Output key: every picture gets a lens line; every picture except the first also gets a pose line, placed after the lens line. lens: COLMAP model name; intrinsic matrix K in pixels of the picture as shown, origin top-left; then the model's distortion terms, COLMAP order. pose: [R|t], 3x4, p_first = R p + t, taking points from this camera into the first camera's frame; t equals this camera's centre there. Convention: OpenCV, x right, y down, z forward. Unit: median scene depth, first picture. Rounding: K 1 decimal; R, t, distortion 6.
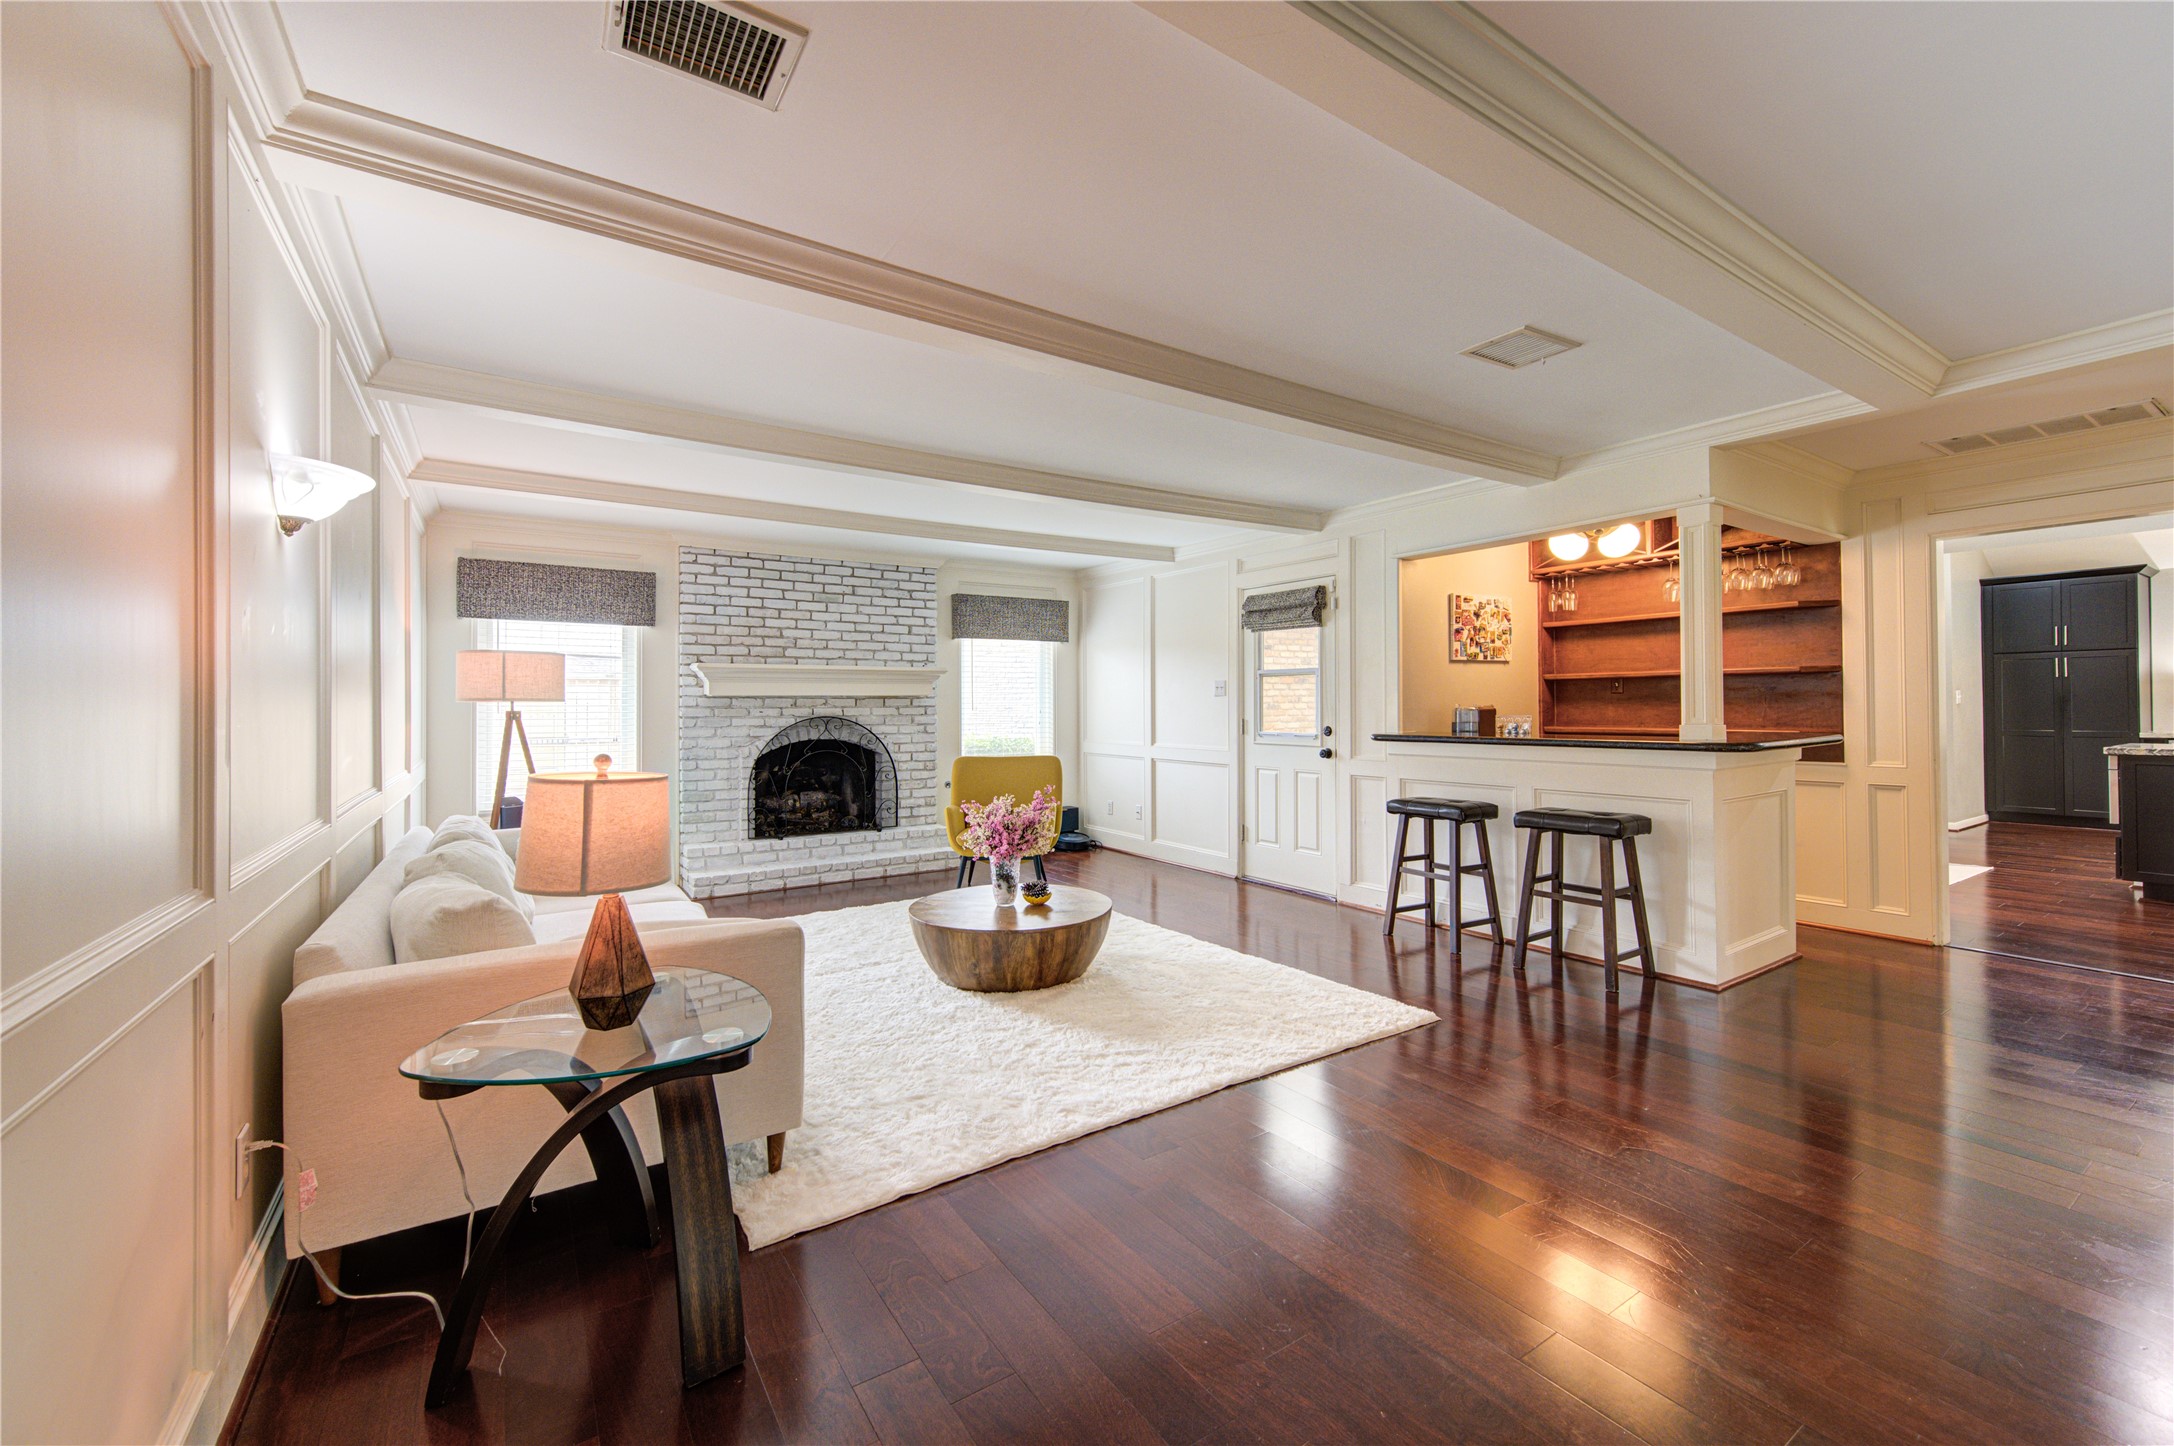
lens RADIAL K [[851.4, 0, 1084.3], [0, 851.4, 735.3], [0, 0, 1]] dist [-0.000333, -0.000130]
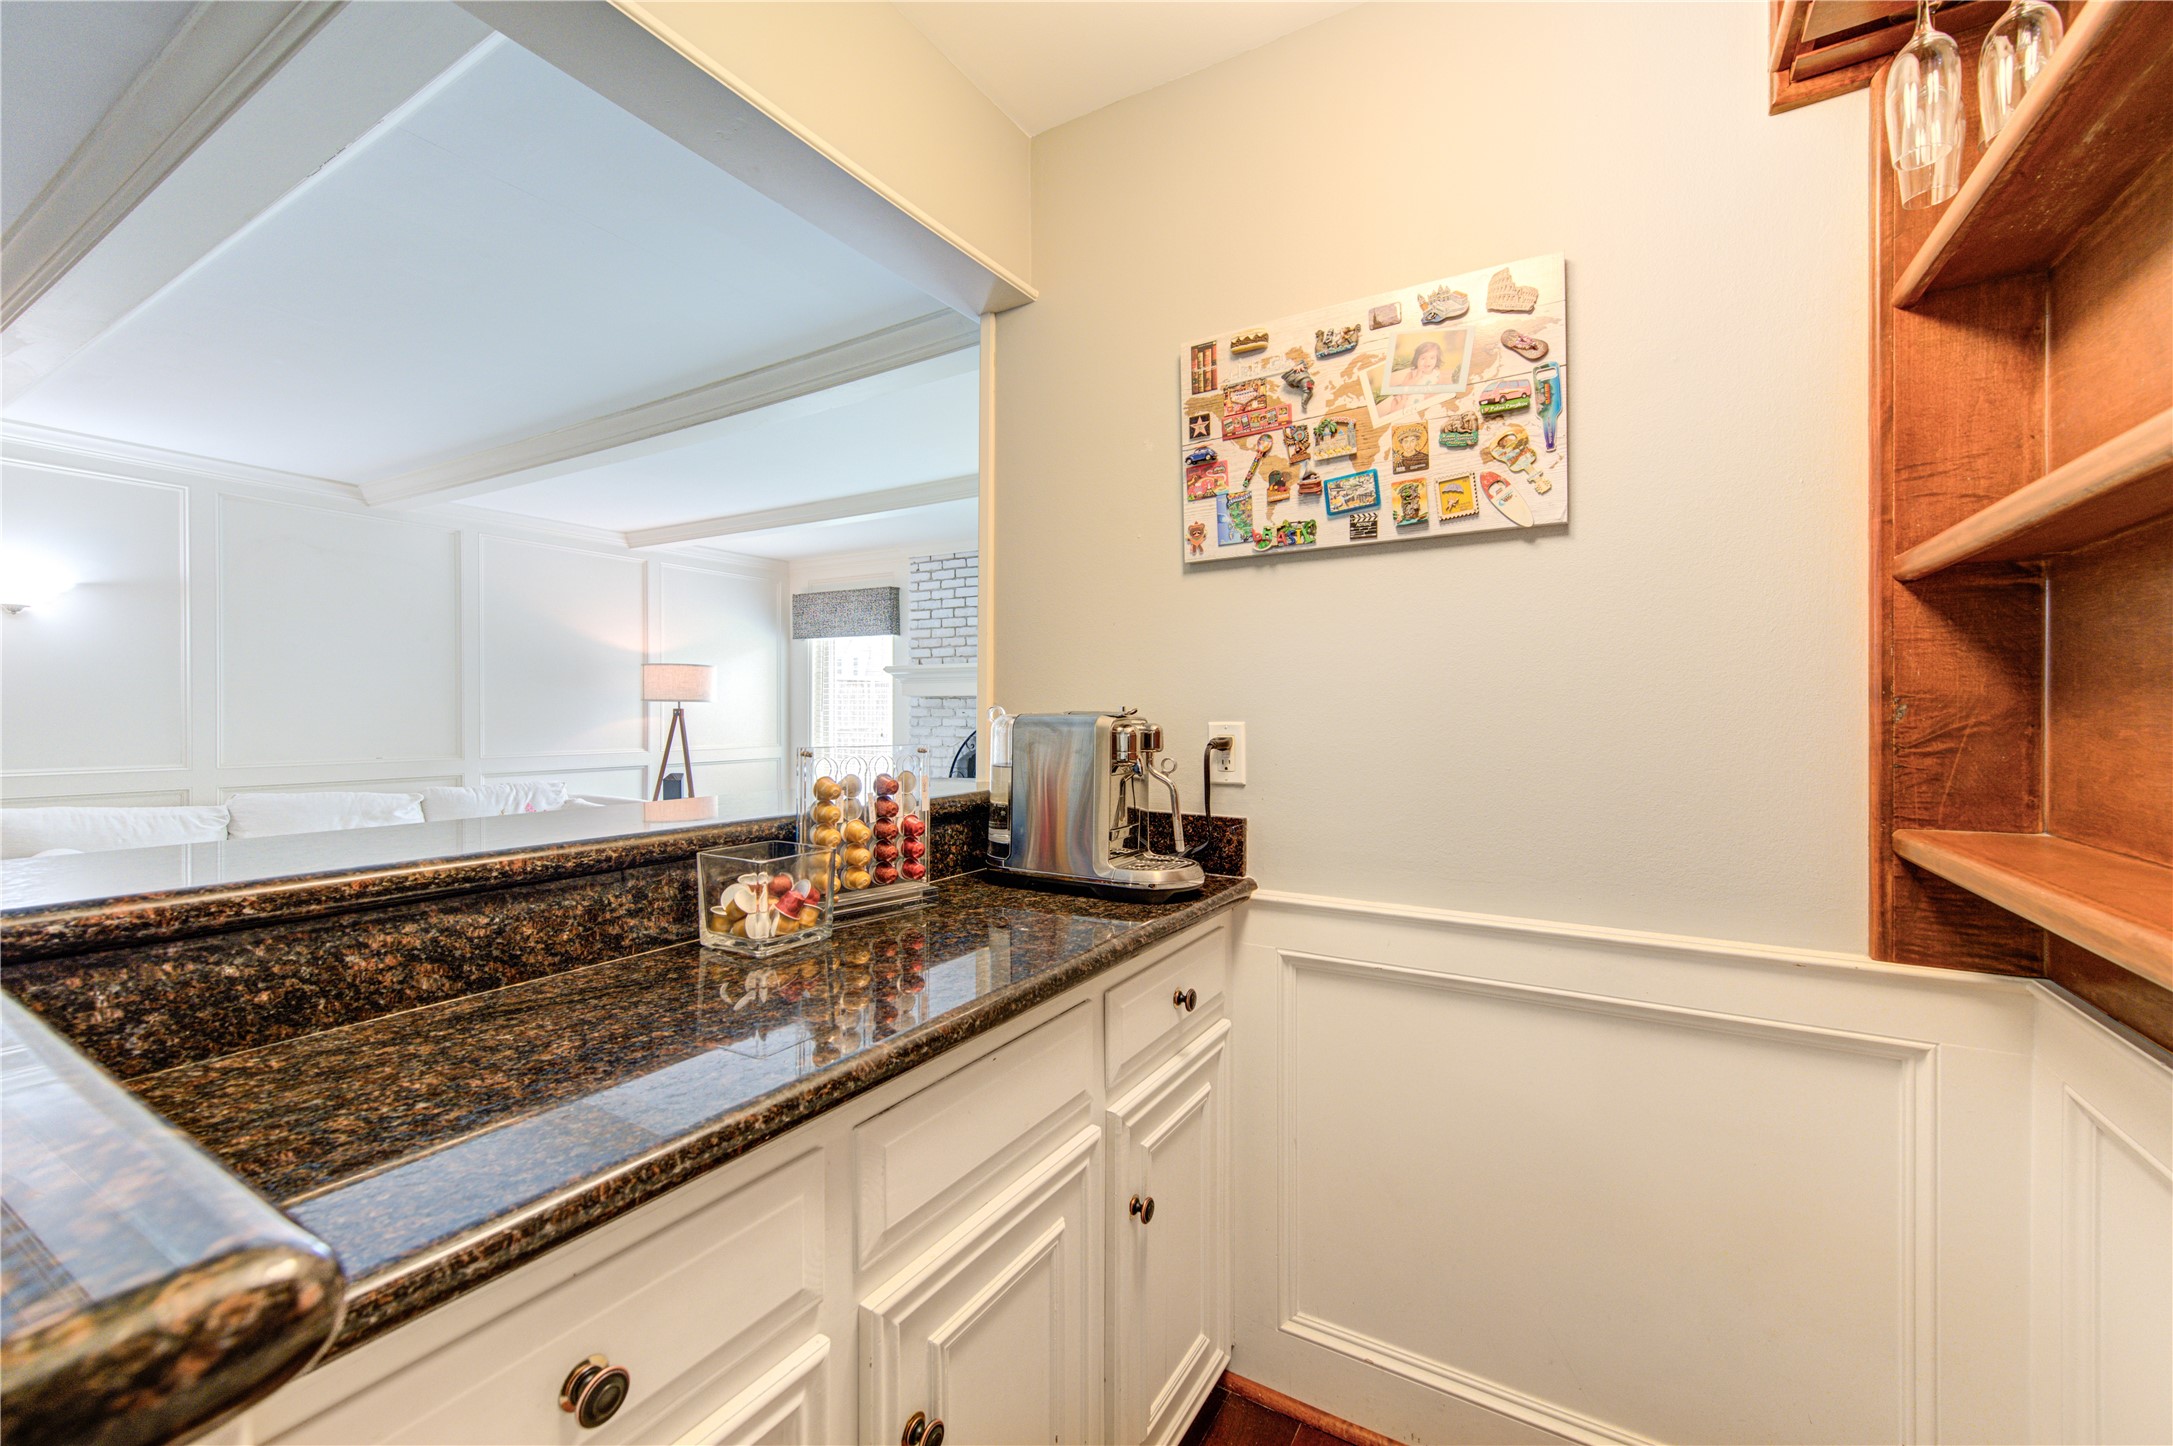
lens RADIAL K [[851.1, 0, 1083.9], [0, 851.1, 735.3], [0, 0, 1]] dist [-0.000333, -0.000130]
pose [[0.451595, 0.033120, -0.891608, 0.669682], [-0.035224, 0.999194, 0.019275, -0.029614], [0.891527, 0.022701, 0.452397, 0.801432]]
